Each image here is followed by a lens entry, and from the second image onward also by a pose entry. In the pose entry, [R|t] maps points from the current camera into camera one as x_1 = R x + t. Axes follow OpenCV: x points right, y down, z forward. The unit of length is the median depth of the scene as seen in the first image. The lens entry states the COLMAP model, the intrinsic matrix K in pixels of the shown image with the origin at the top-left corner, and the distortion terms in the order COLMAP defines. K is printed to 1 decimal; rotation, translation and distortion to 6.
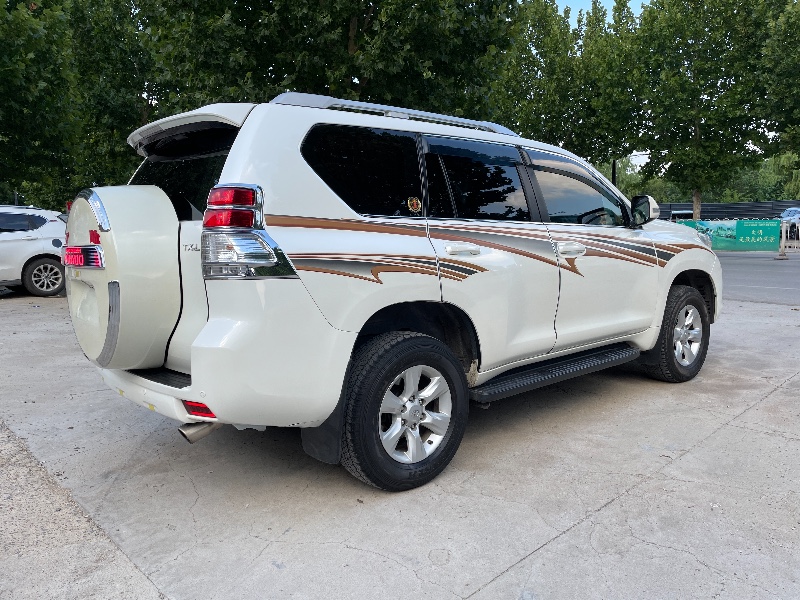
lens RADIAL K [[605.5, 0, 403.0], [0, 605.5, 296.2], [0, 0, 1]] dist [0.082427, -0.103673]
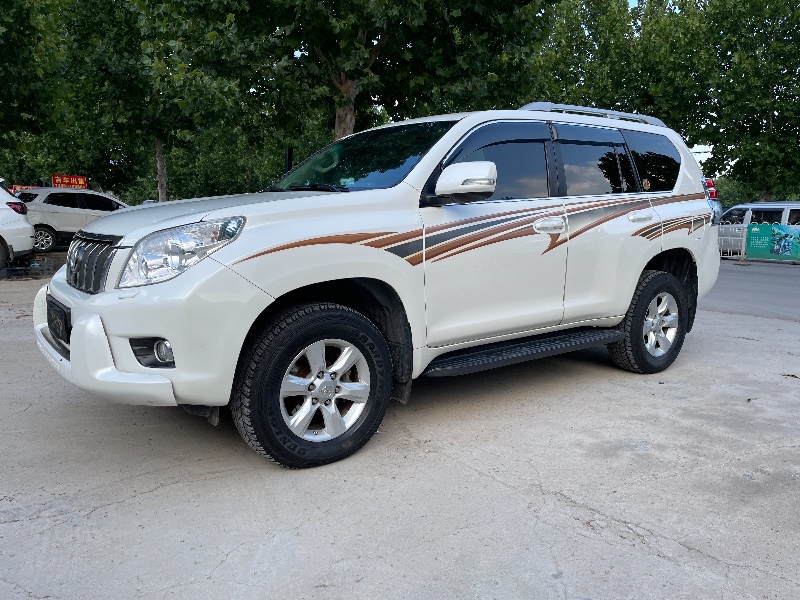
lens RADIAL K [[605.5, 0, 403.0], [0, 605.5, 296.2], [0, 0, 1]] dist [0.082427, -0.103673]
pose [[0.997144, 0.048305, -0.058048, 0.038230], [-0.047947, 0.998821, 0.007544, -0.009254], [0.058344, -0.004739, 0.998285, 0.194497]]
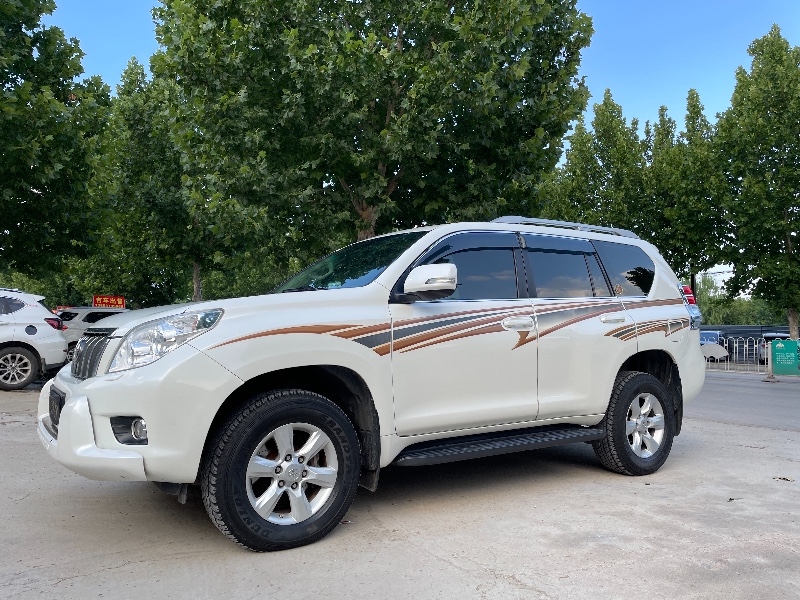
lens RADIAL K [[605.5, 0, 403.0], [0, 605.5, 296.2], [0, 0, 1]] dist [0.082427, -0.103673]
pose [[0.992610, 0.030425, -0.117470, 0.065081], [-0.052065, 0.981205, -0.185812, 0.002109], [0.109609, 0.190555, 0.975538, 0.177837]]
